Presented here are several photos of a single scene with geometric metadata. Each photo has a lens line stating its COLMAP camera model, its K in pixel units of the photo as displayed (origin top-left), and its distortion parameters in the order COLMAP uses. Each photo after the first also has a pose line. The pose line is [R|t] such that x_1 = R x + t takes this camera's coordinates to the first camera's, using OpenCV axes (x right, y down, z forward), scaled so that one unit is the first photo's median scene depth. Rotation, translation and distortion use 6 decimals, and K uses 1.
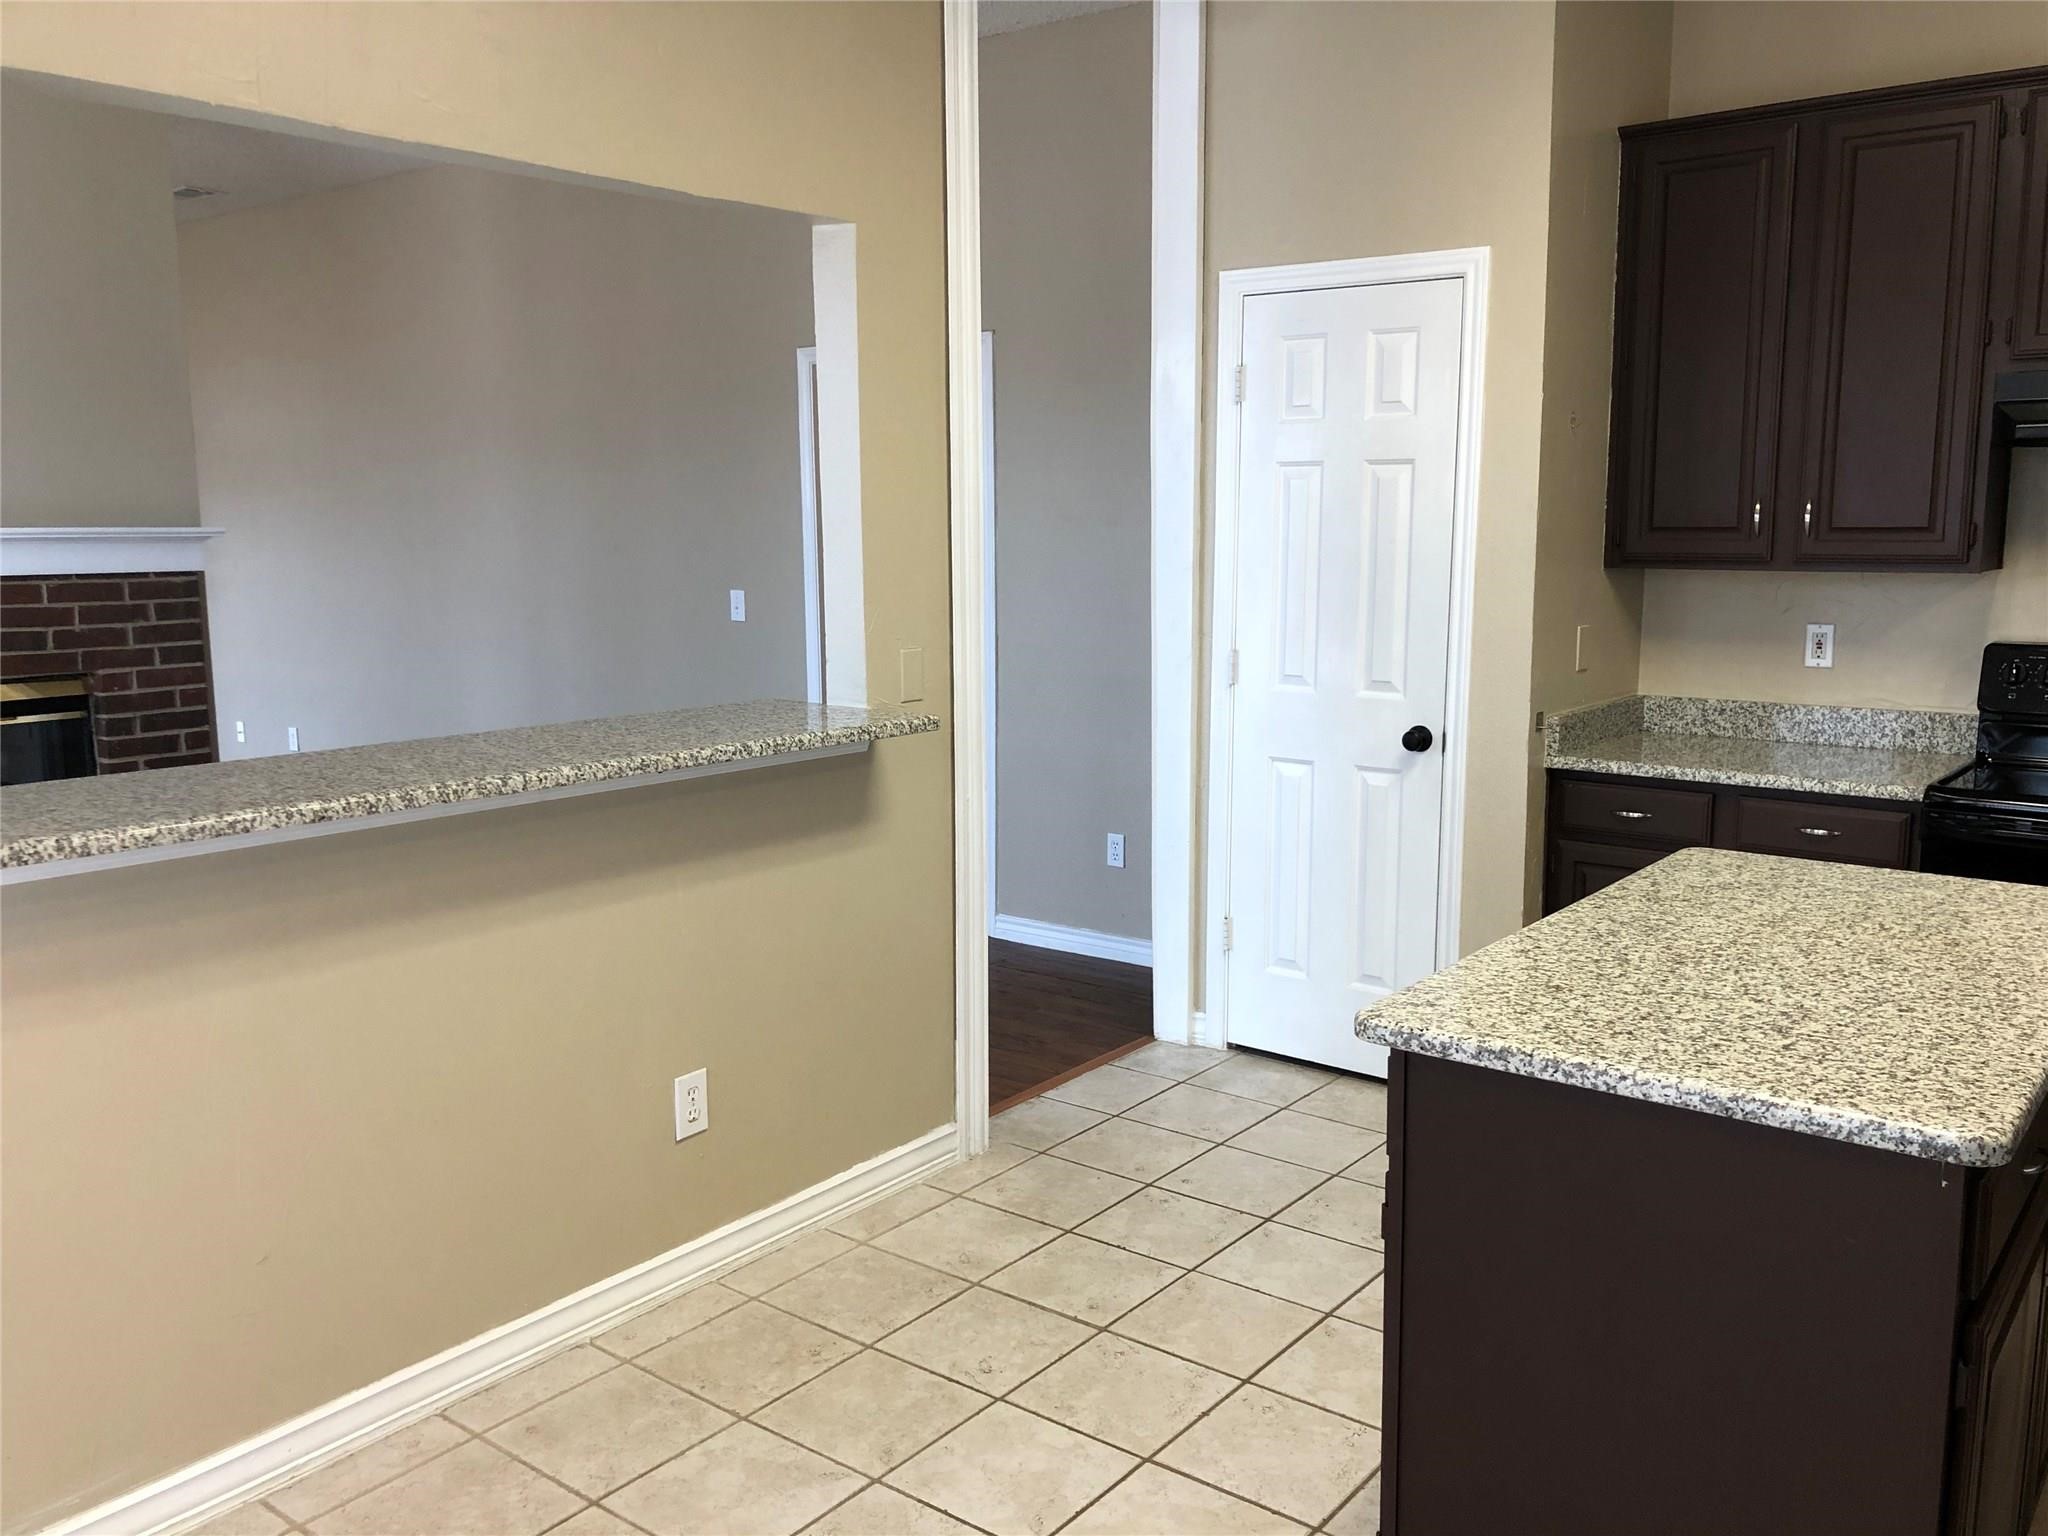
lens RADIAL K [[1678.7, 0, 1023.6], [0, 1678.7, 765.5], [0, 0, 1]] dist [0.021103, 0.011572]
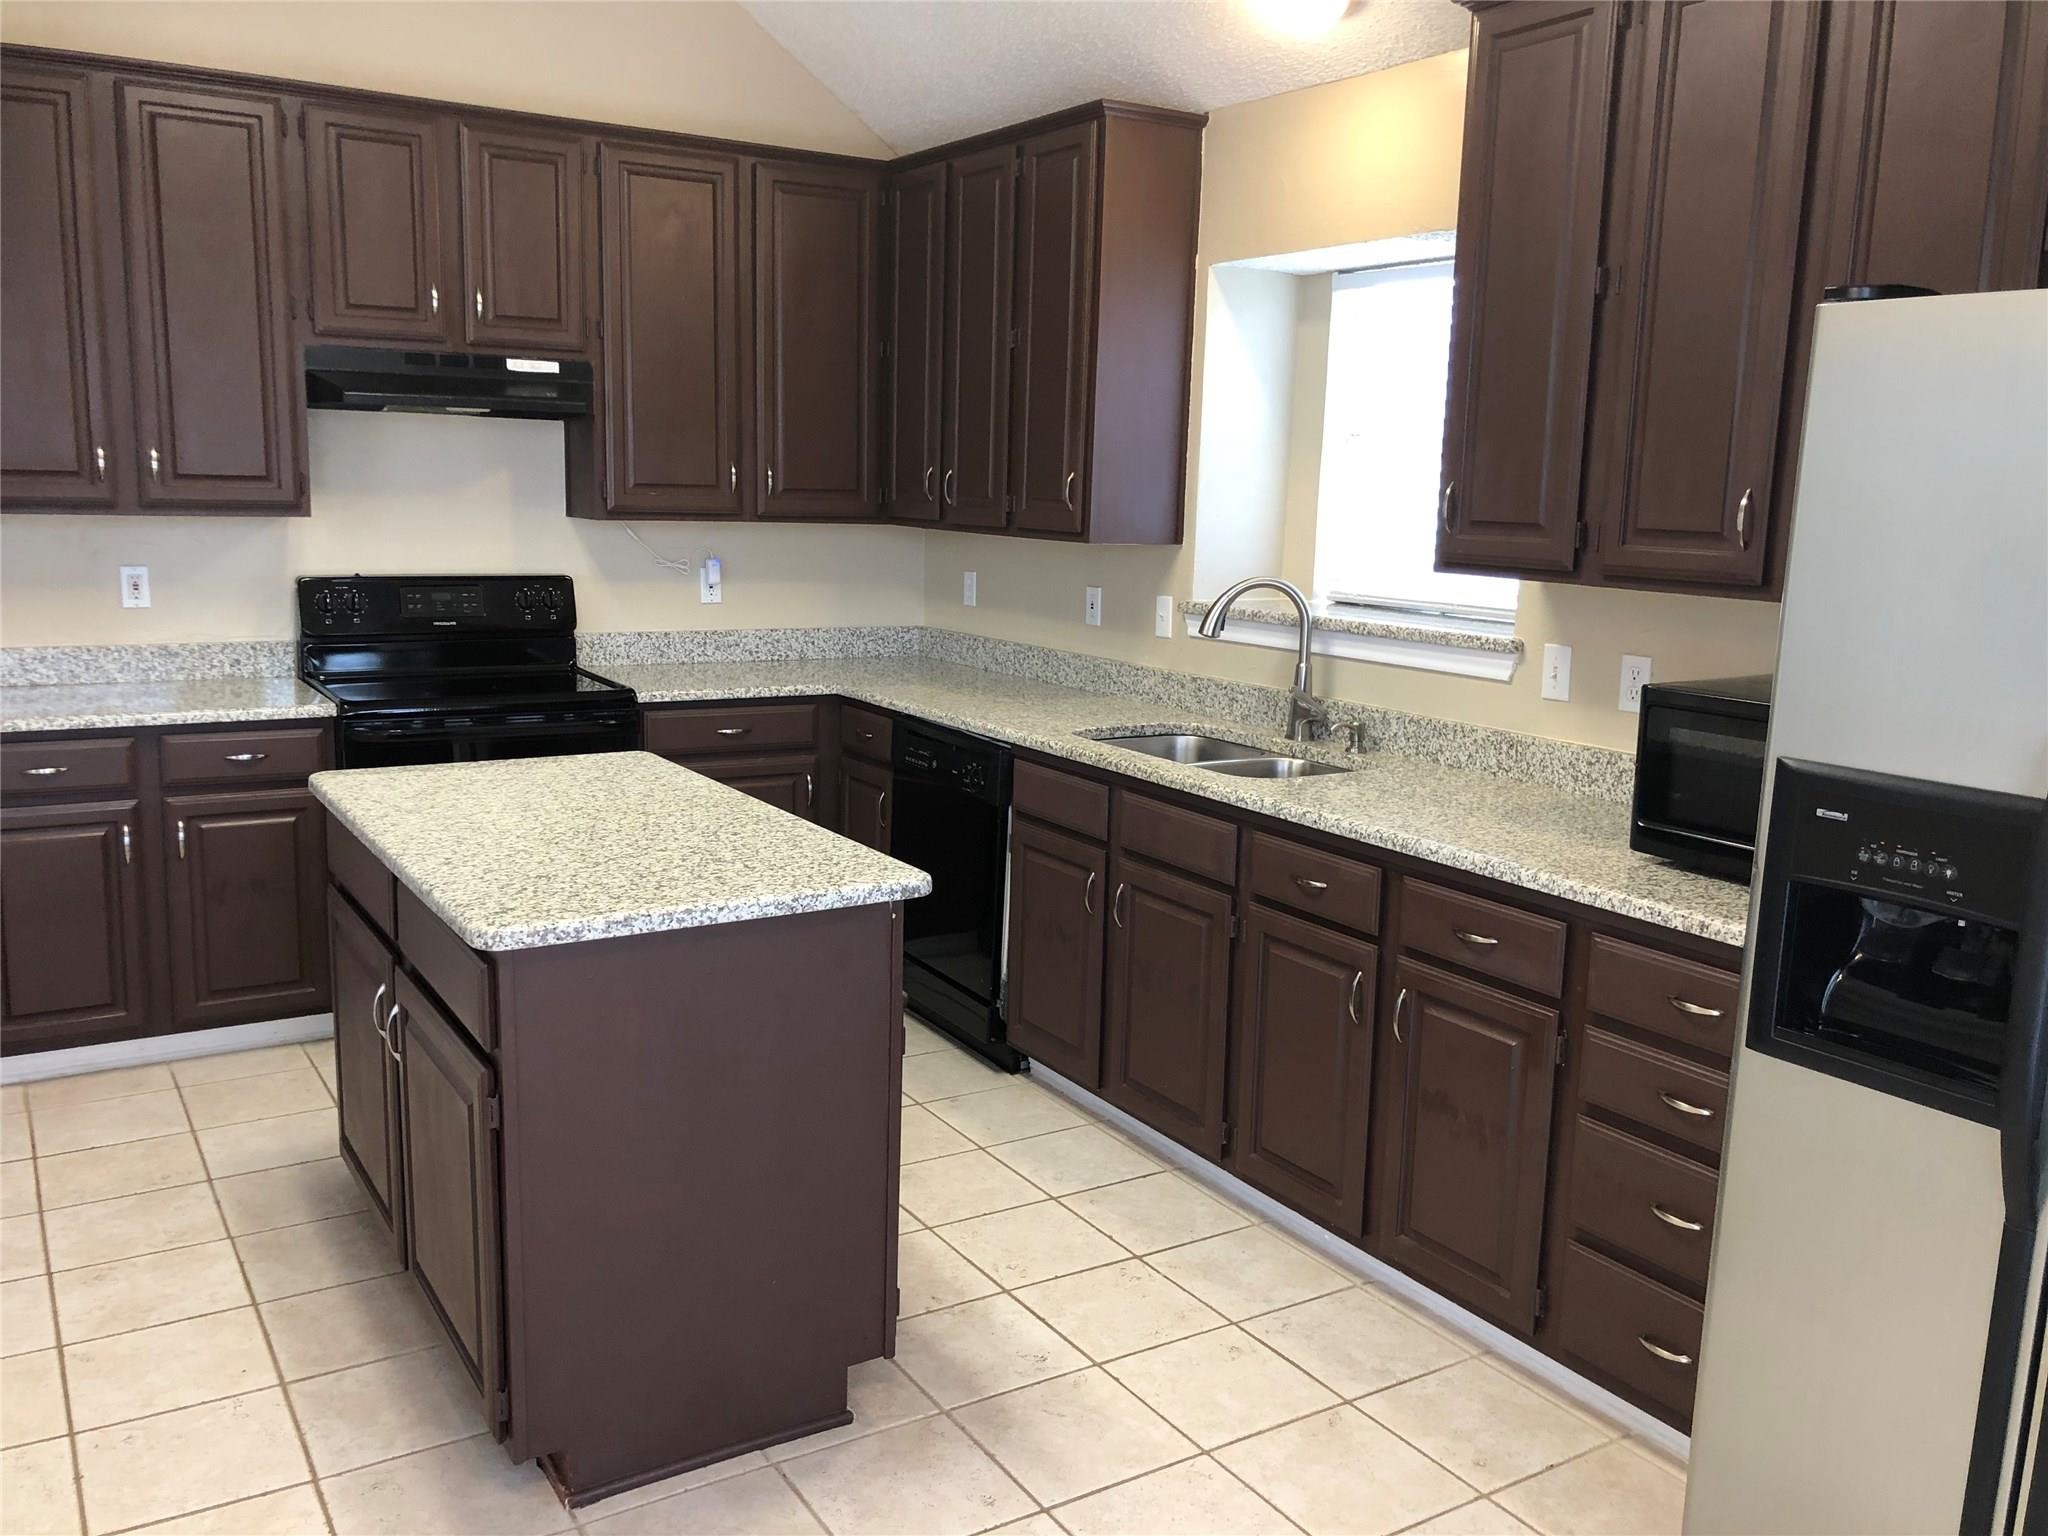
lens RADIAL K [[1678.7, 0, 1037.9], [0, 1678.7, 764.7], [0, 0, 1]] dist [0.021103, 0.011572]
pose [[0.339387, -0.146938, 0.929099, -0.360432], [0.111596, 0.987038, 0.115337, -0.023952], [-0.934004, 0.064540, 0.351385, 0.140199]]
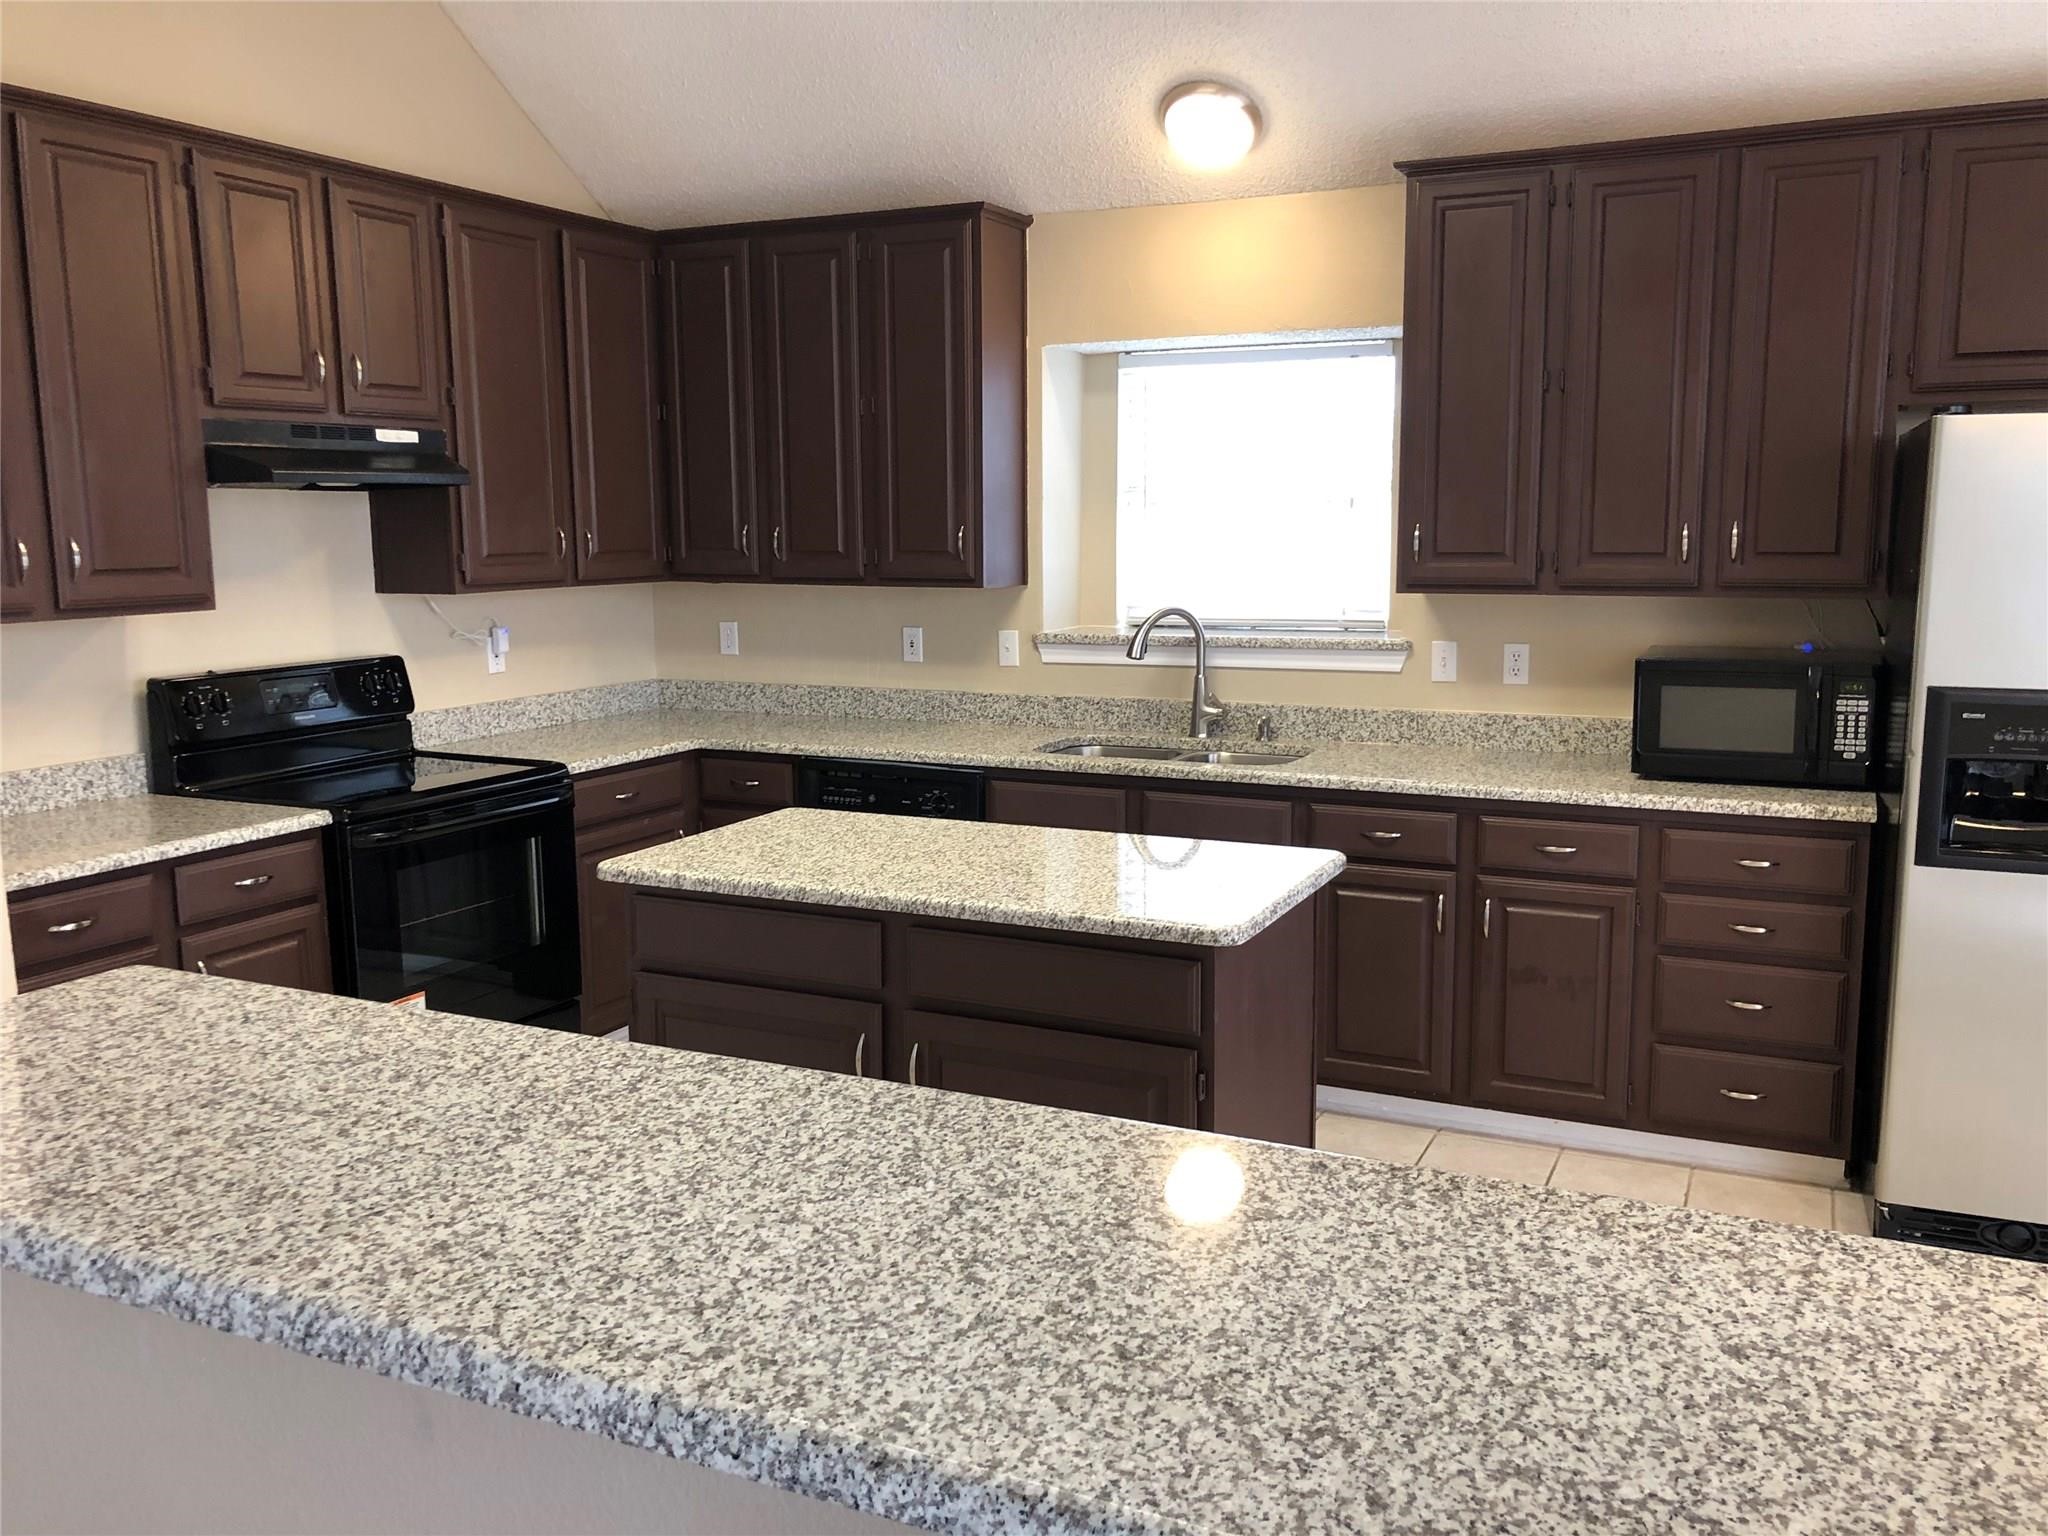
lens RADIAL K [[1678.7, 0, 1021.3], [0, 1678.7, 774.0], [0, 0, 1]] dist [0.021103, 0.011572]
pose [[-0.211188, -0.146009, 0.966479, -0.545021], [0.154059, 0.971449, 0.180424, -0.125605], [-0.965228, 0.186998, -0.182665, 0.727661]]
